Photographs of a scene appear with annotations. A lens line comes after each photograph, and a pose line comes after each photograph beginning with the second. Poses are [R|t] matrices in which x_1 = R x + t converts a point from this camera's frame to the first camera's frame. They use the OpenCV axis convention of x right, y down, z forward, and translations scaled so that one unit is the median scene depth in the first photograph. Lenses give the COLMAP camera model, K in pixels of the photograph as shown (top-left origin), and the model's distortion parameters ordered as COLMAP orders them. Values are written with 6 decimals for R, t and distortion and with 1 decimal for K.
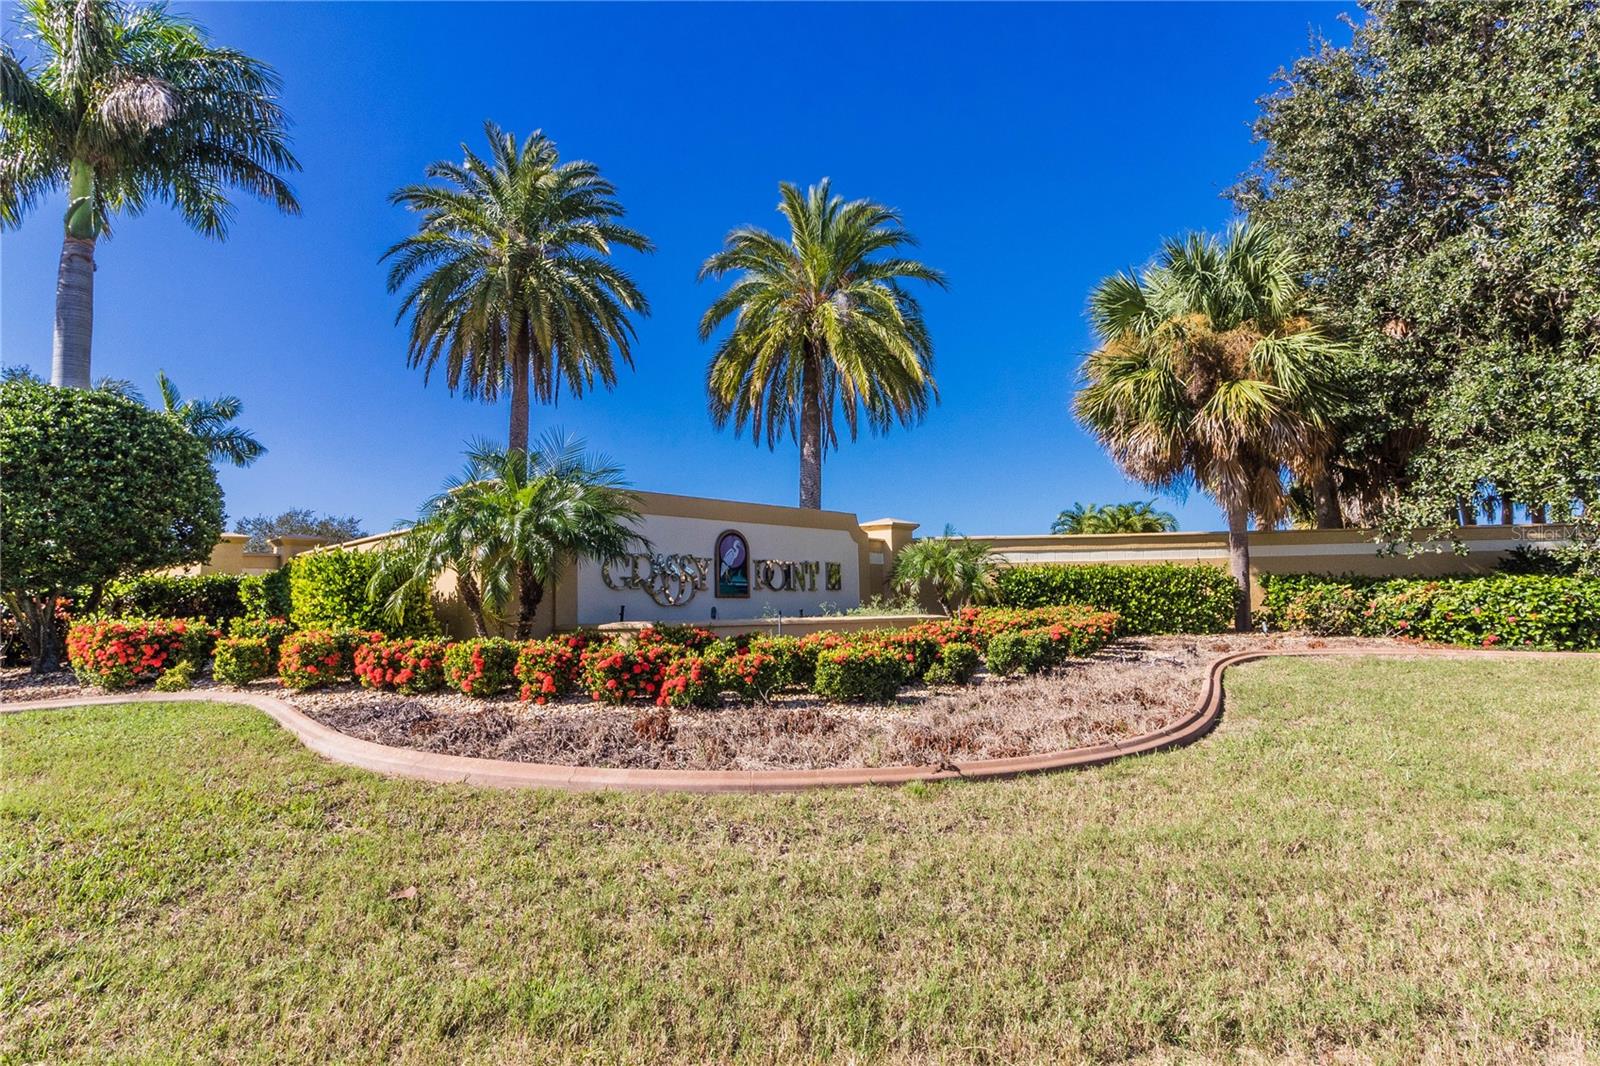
lens RADIAL K [[893.9, 0, 800.2], [0, 893.9, 485.6], [0, 0, 1]] dist [0.013258, 0.001115]
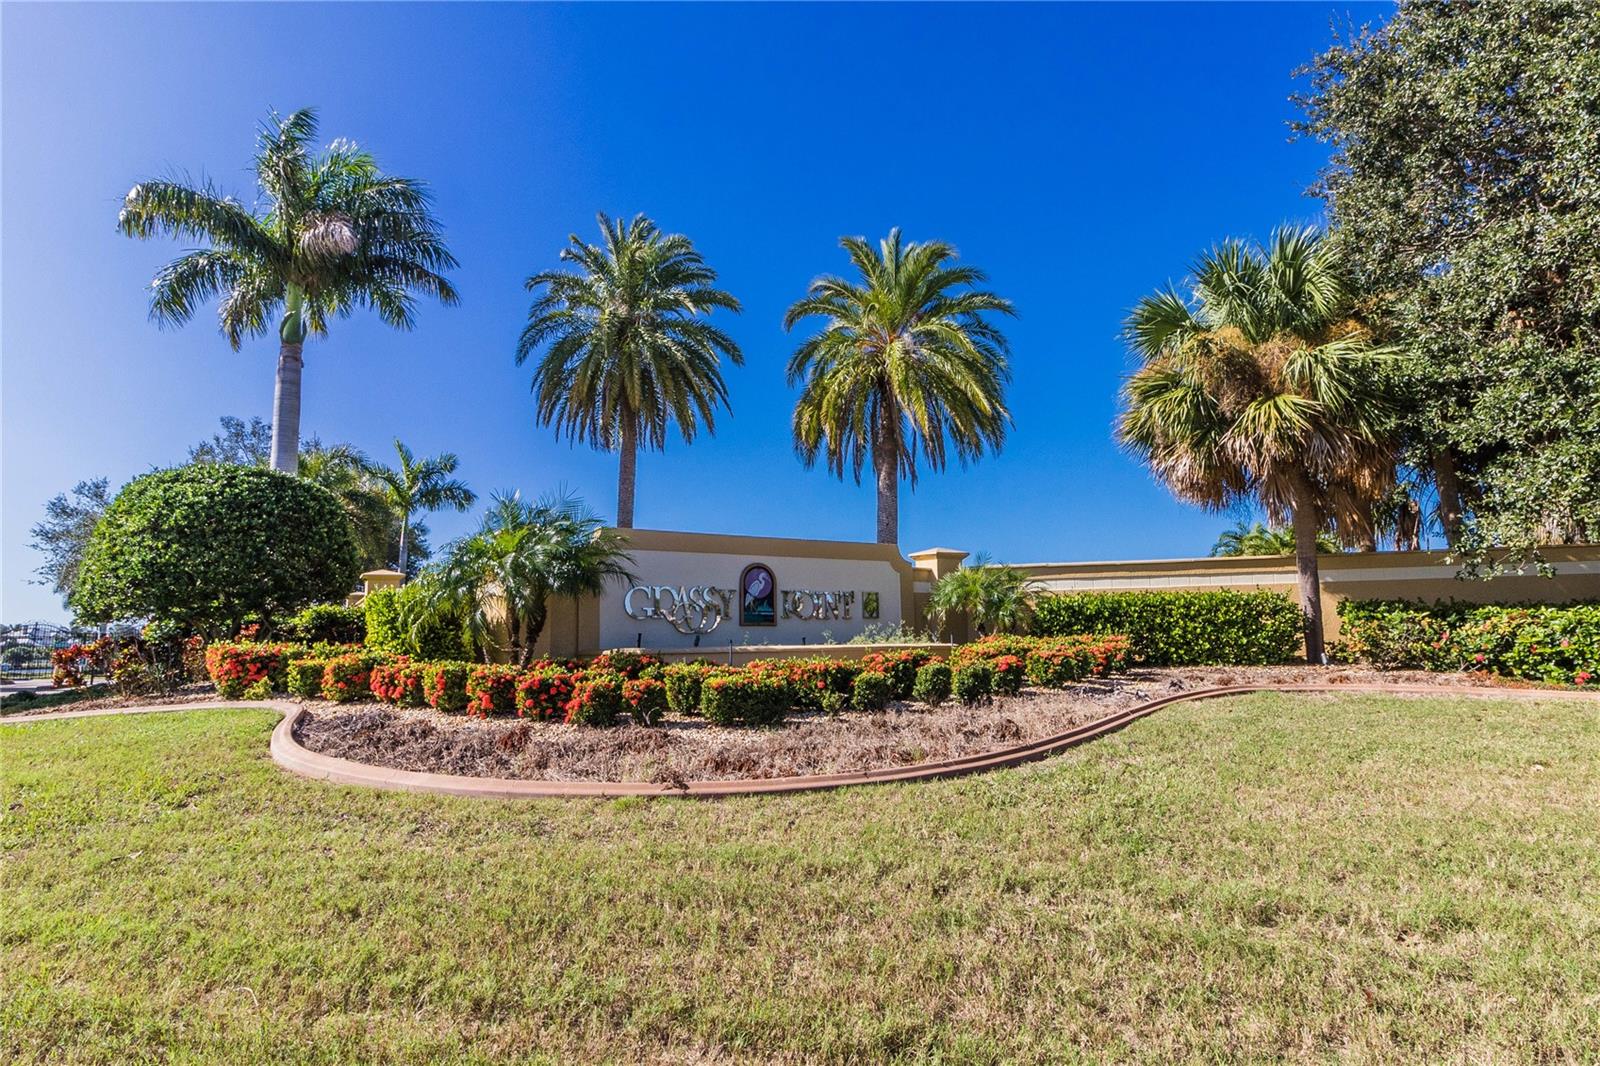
lens RADIAL K [[861.2, 0, 801.4], [0, 861.2, 498.1], [0, 0, 1]] dist [0.015459, -0.000005]
pose [[0.966019, -0.035919, -0.255965, 0.296004], [0.031810, 0.999290, -0.020179, -0.008704], [0.256508, 0.011351, 0.966475, -0.003412]]
